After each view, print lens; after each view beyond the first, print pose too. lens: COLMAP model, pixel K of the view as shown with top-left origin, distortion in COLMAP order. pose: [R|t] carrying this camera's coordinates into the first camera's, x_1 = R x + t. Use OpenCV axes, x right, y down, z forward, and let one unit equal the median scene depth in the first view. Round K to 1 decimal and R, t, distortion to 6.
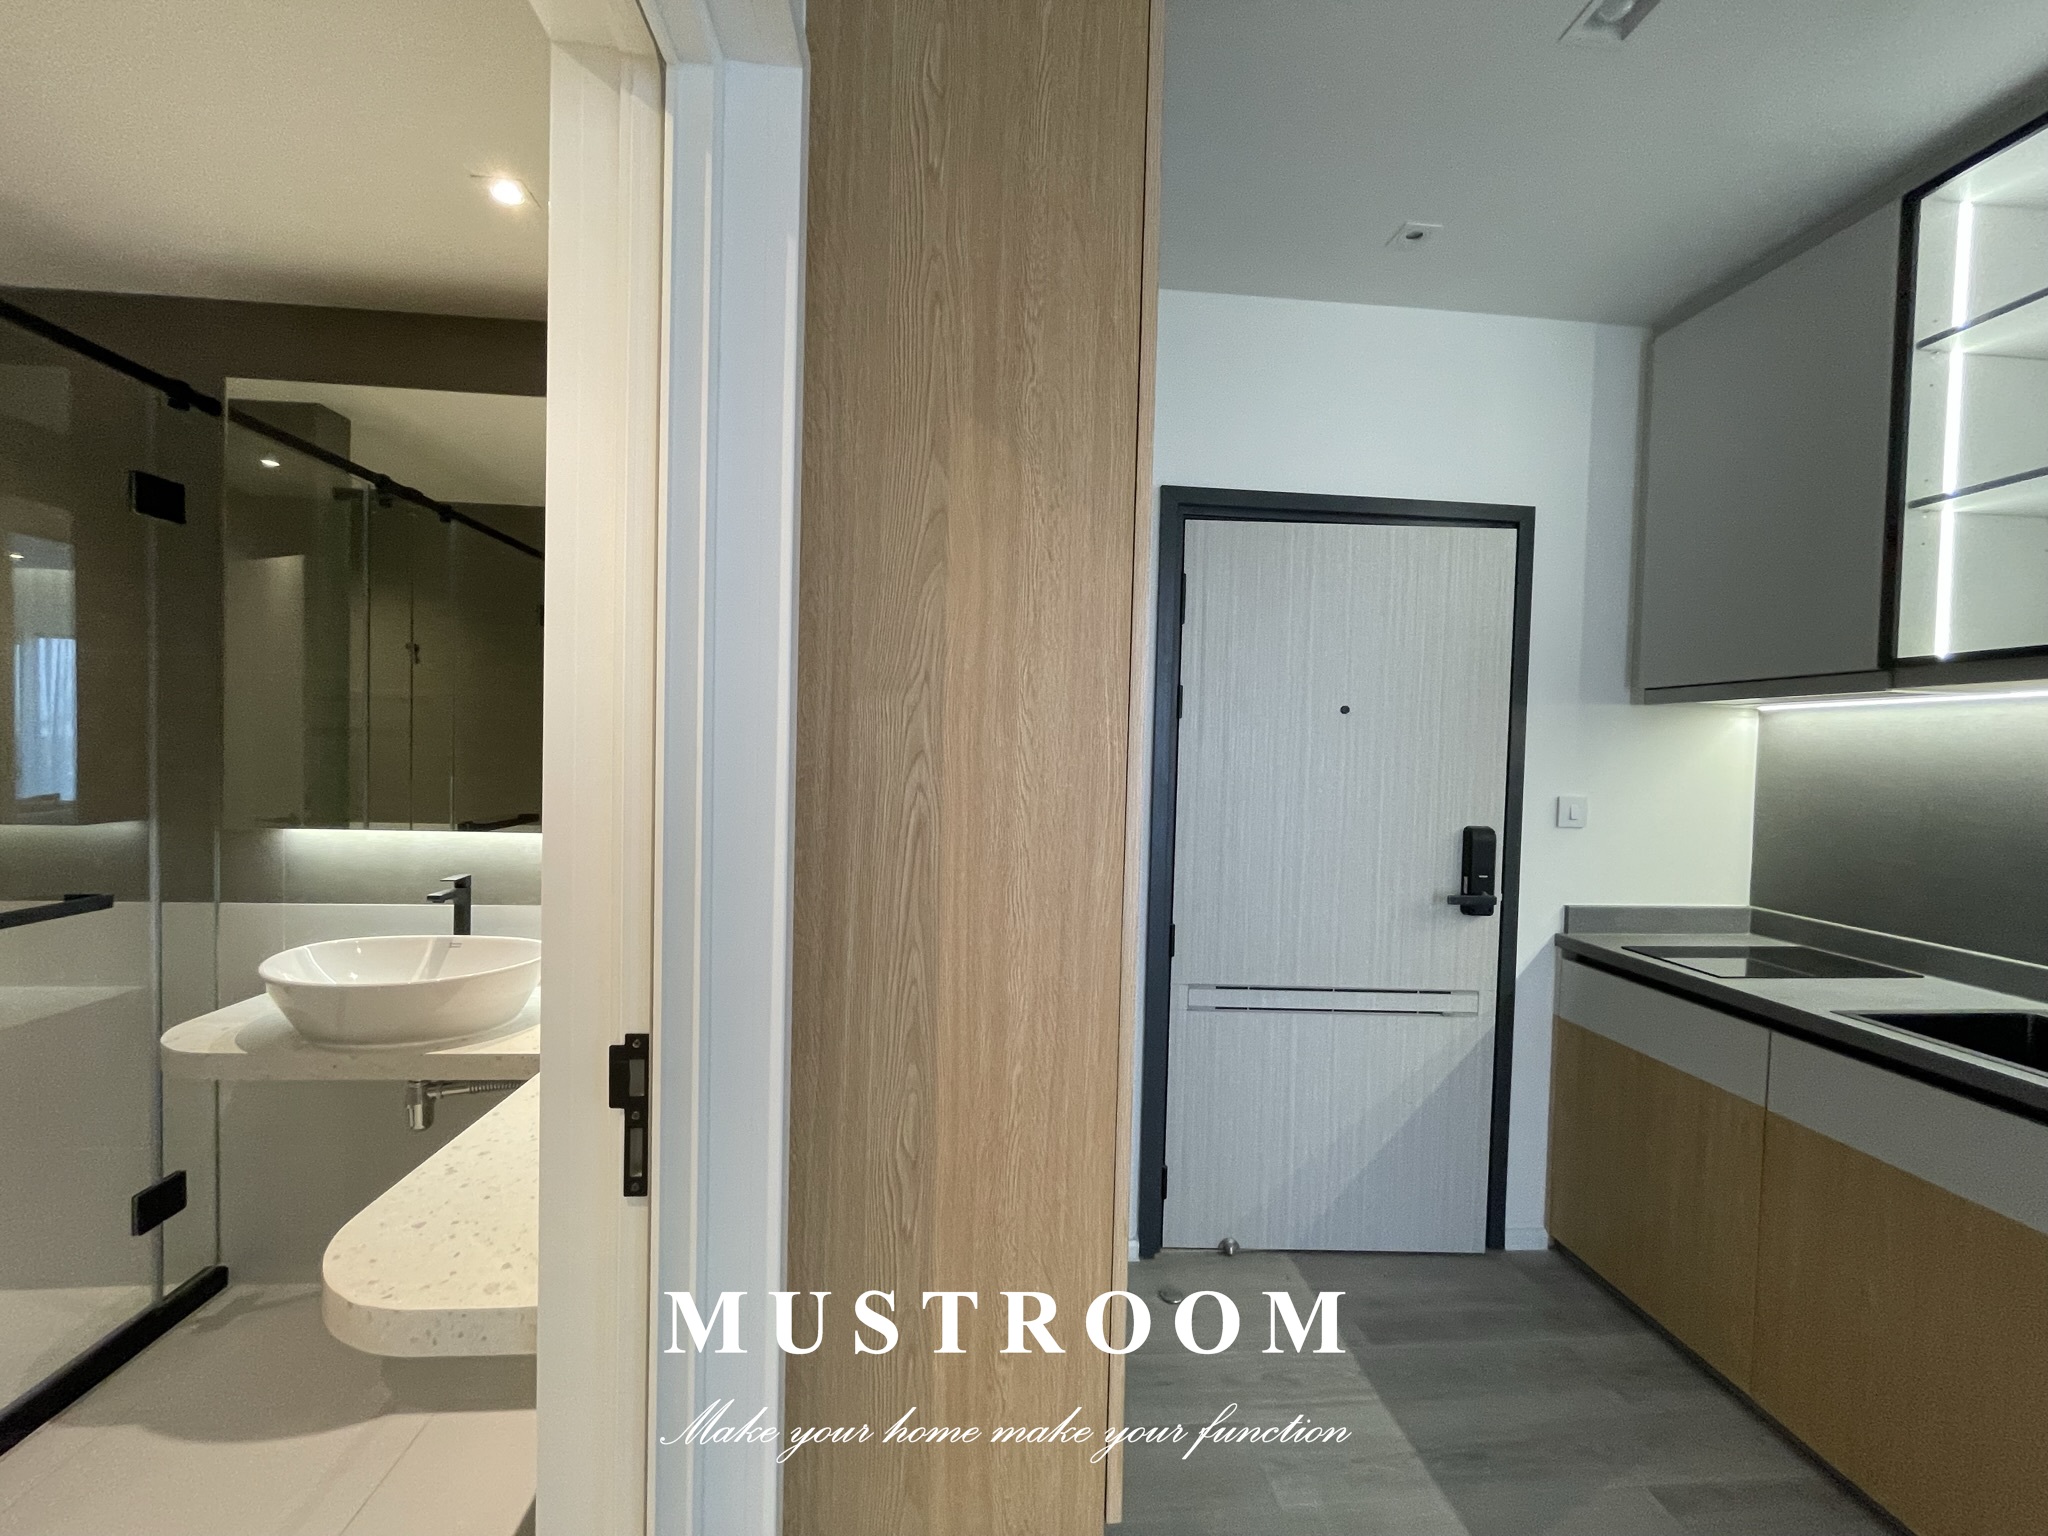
lens RADIAL K [[840.8, 0, 1028.6], [0, 840.8, 768.3], [0, 0, 1]] dist [-0.002912, 0.000452]
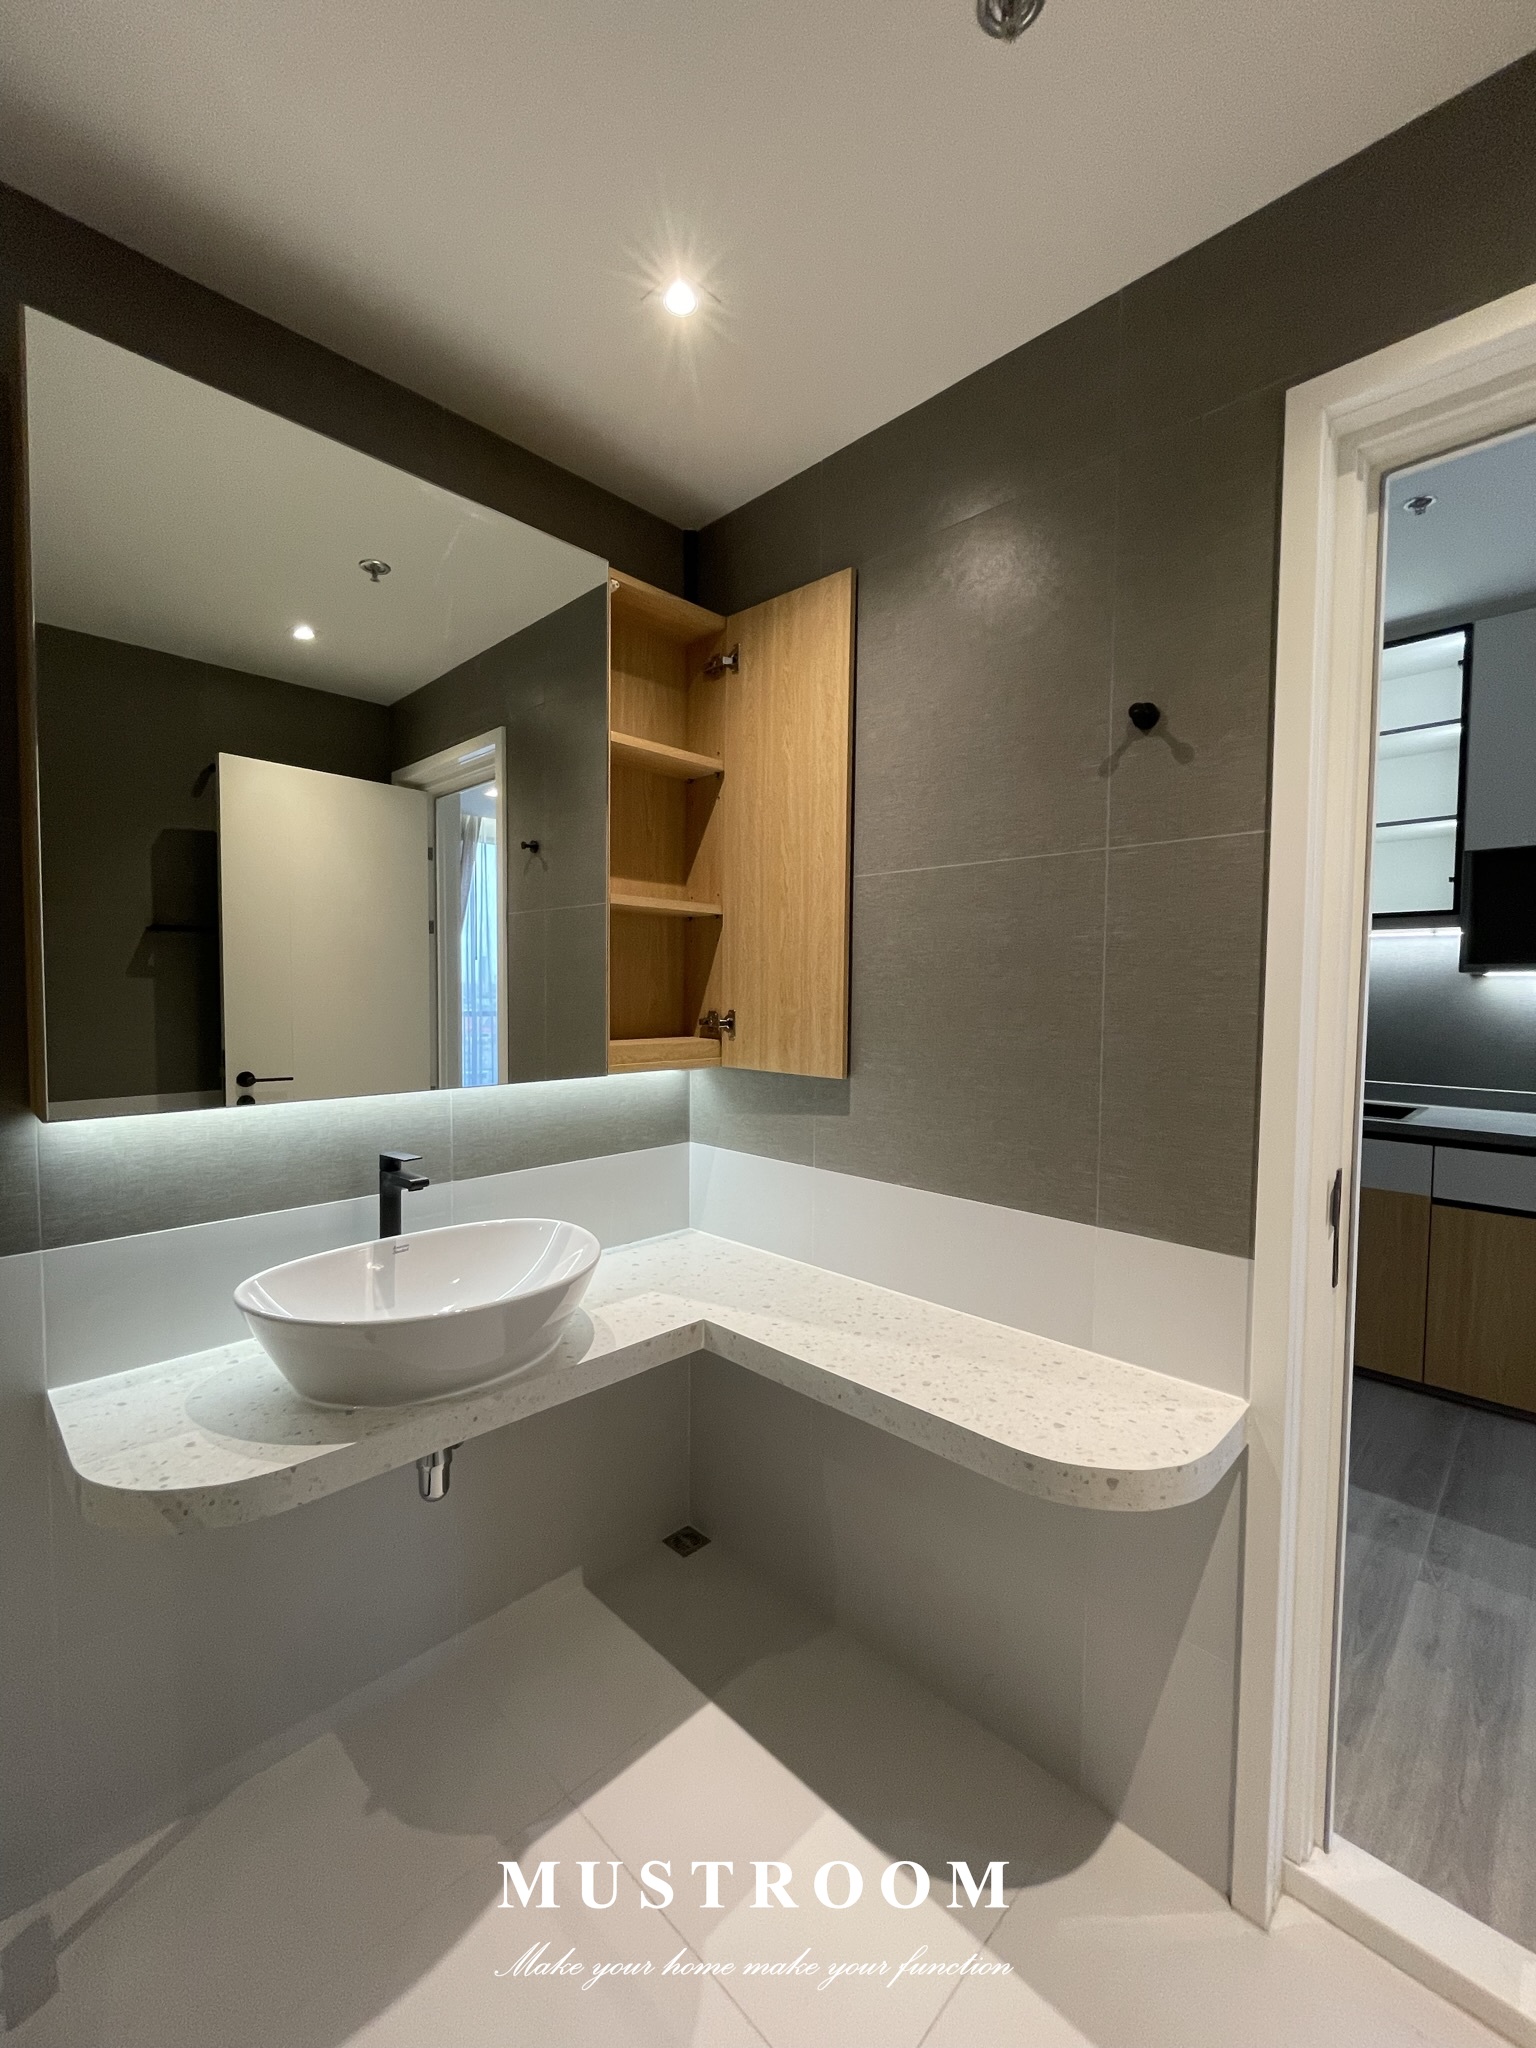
lens RADIAL K [[840.8, 0, 777.0], [0, 840.8, 1026.9], [0, 0, 1]] dist [-0.002912, 0.000452]
pose [[0.761409, -0.055217, 0.645916, -0.941045], [0.033137, 0.998378, 0.046285, -0.001831], [-0.647425, -0.013838, 0.762004, 0.256880]]
